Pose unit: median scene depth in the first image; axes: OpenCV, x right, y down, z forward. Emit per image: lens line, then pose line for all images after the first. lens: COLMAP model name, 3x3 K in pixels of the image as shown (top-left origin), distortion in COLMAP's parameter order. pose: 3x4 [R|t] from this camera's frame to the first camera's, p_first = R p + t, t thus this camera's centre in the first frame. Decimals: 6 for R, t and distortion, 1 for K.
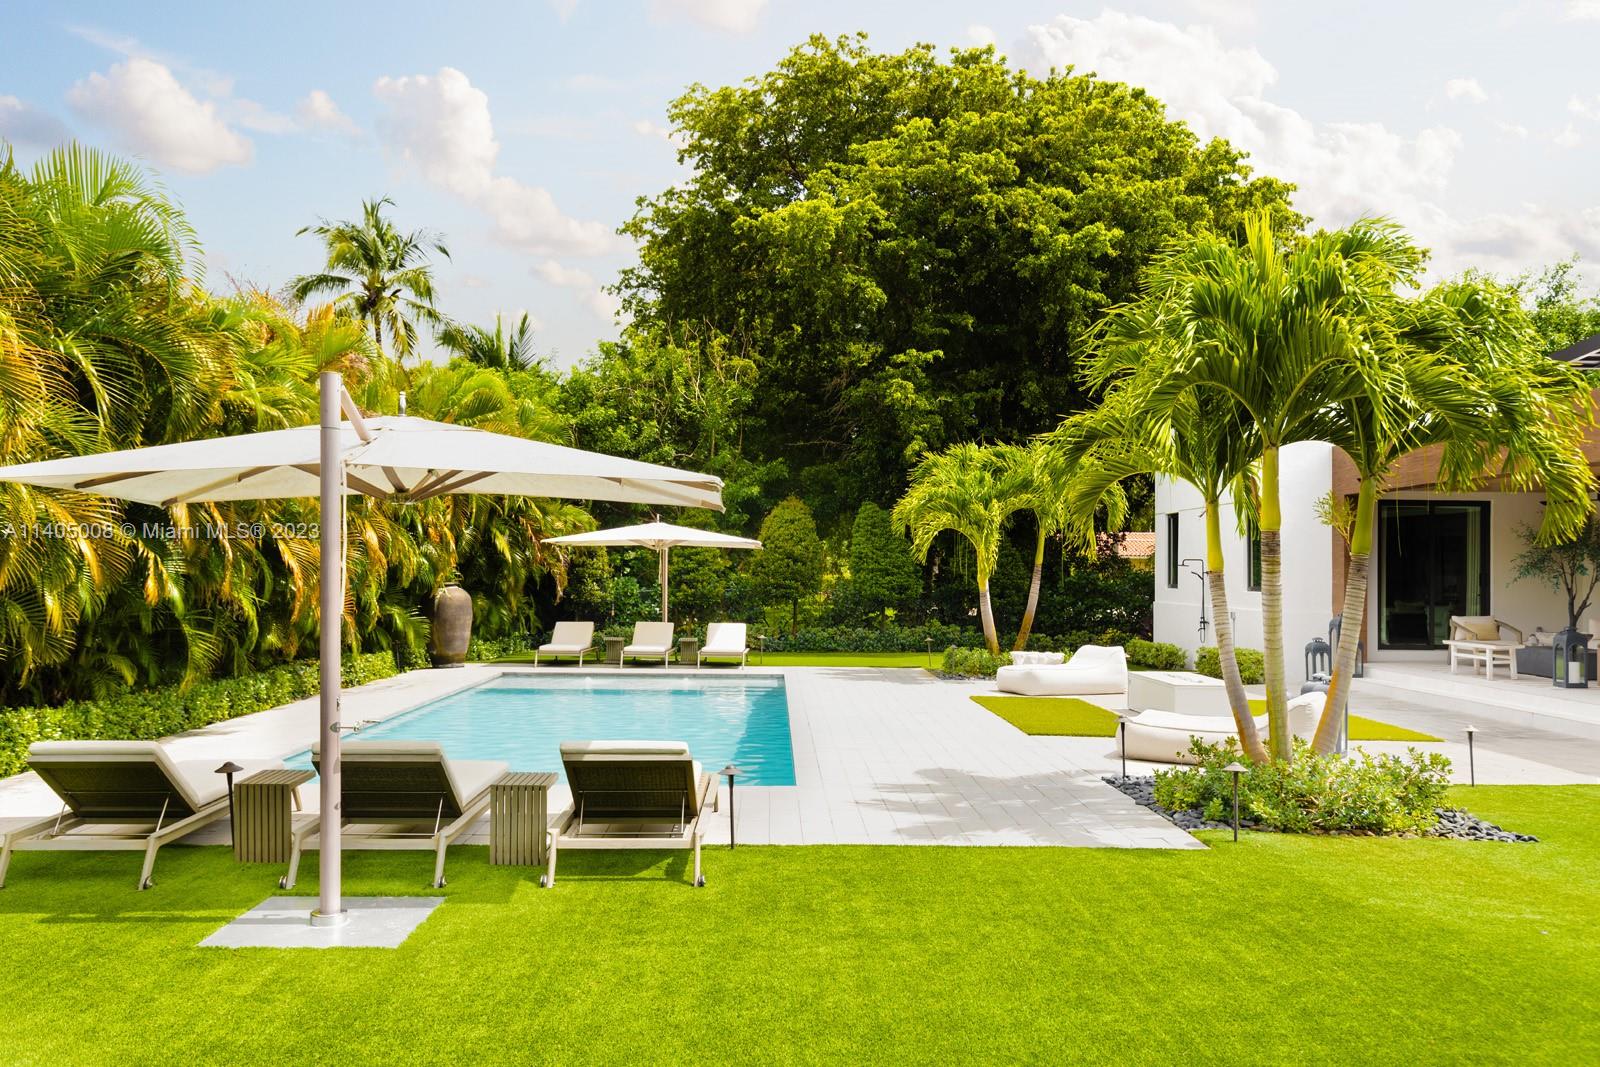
lens RADIAL K [[1295.0, 0, 800.0], [0, 1295.0, 533.5], [0, 0, 1]] dist [0.005195, 0.000809]
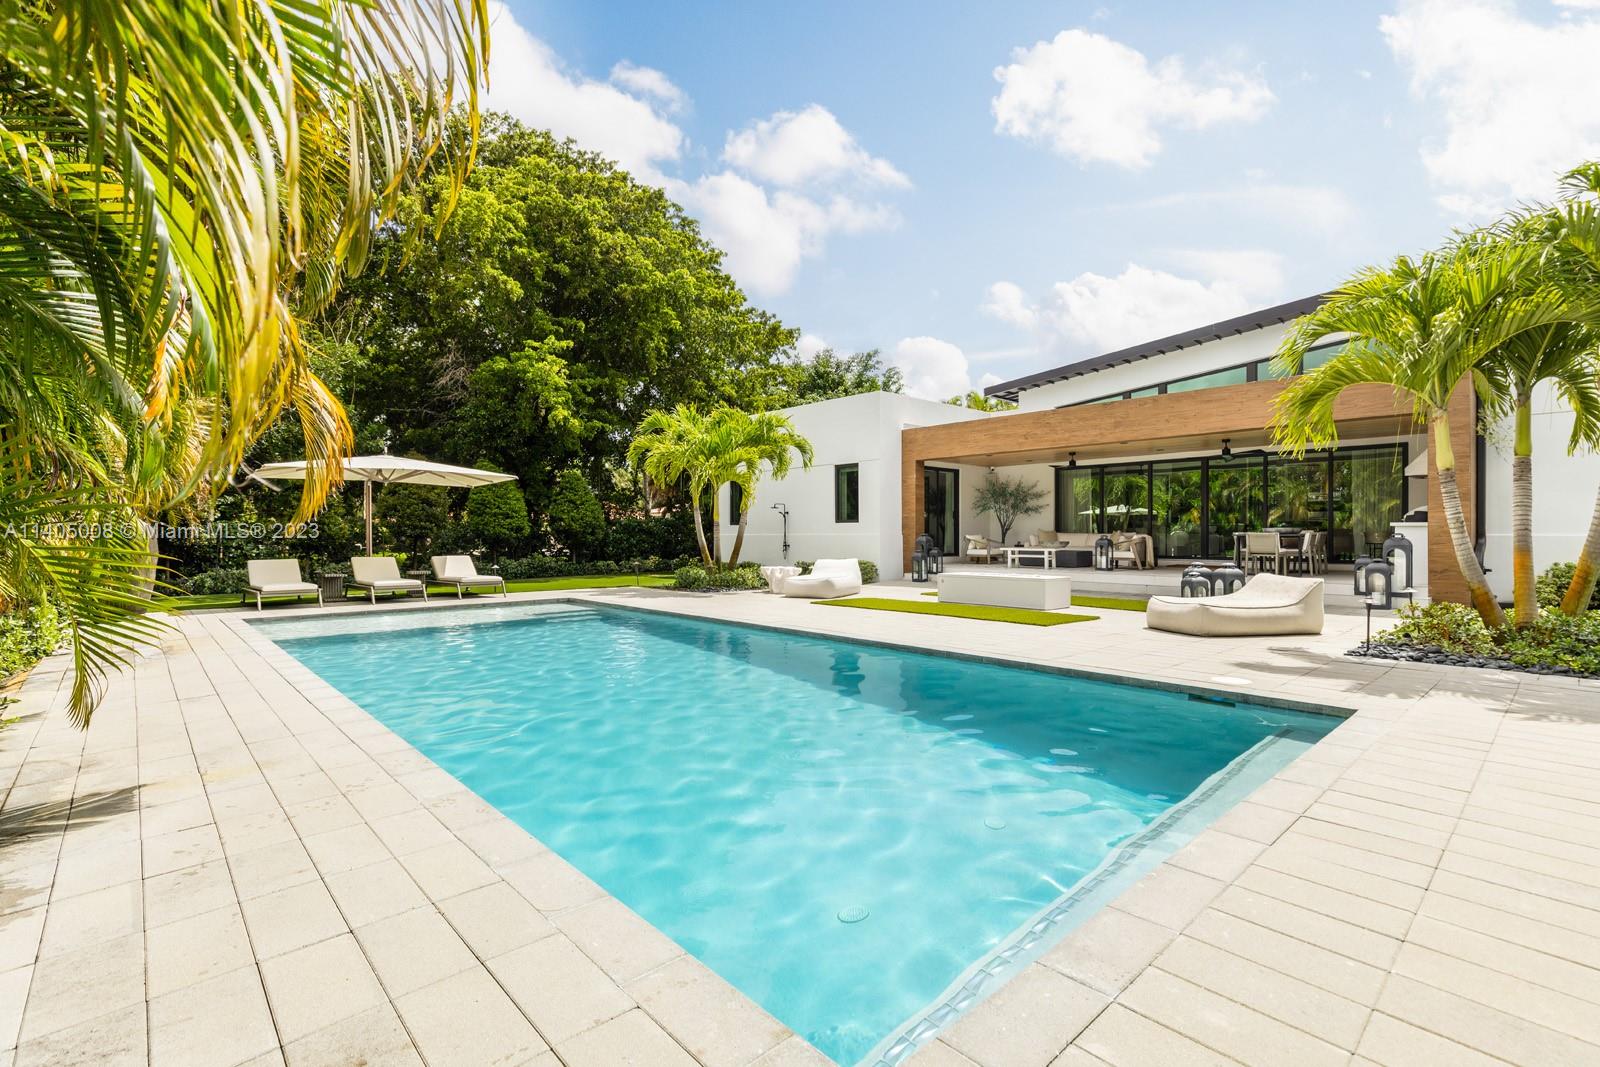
lens RADIAL K [[724.3, 0, 800.0], [0, 724.3, 533.5], [0, 0, 1]] dist [0.000898, 0.000169]
pose [[0.745645, -0.008927, 0.666284, -0.195504], [-0.009875, 0.999652, 0.024446, 0.027934], [-0.666270, -0.024807, 0.745298, 0.296917]]
